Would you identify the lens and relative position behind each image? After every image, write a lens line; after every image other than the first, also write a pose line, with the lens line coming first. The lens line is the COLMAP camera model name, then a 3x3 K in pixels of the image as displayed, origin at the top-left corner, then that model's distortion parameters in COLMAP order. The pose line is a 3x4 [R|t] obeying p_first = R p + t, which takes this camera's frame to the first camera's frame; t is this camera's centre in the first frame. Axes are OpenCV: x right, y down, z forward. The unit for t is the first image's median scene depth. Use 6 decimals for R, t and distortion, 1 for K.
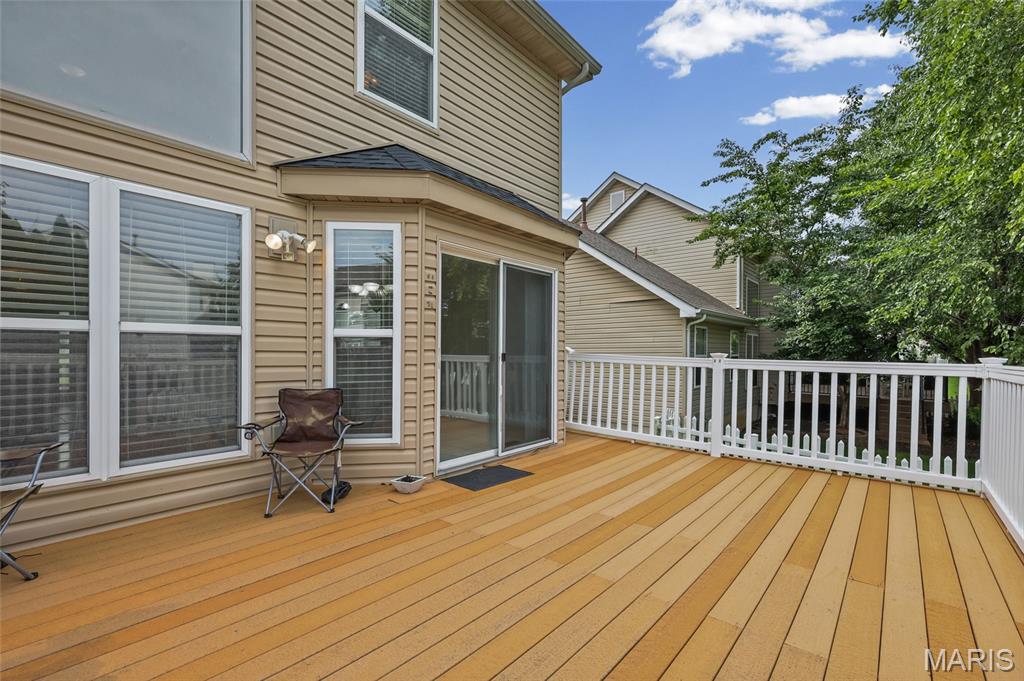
lens RADIAL K [[442.9, 0, 509.7], [0, 442.9, 365.4], [0, 0, 1]] dist [-0.000791, -0.000038]
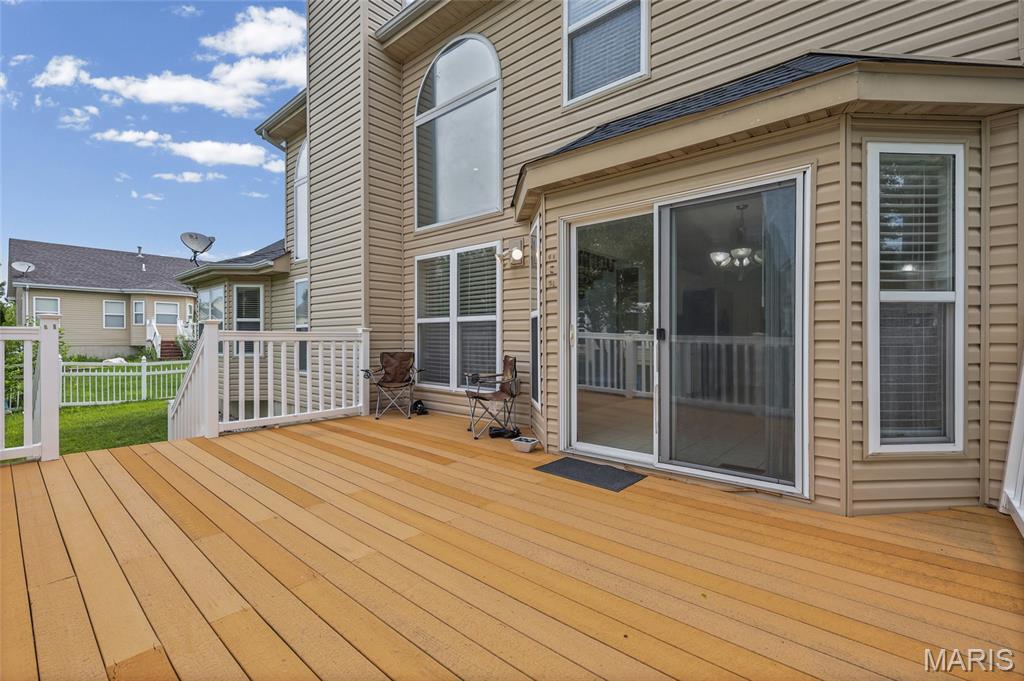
lens RADIAL K [[448.6, 0, 511.8], [0, 448.6, 334.7], [0, 0, 1]] dist [0.004485, 0.000397]
pose [[0.009341, 0.002674, -0.999953, 0.782925], [-0.018560, 0.999825, 0.002500, -0.015524], [0.999784, 0.018536, 0.009389, 0.794964]]
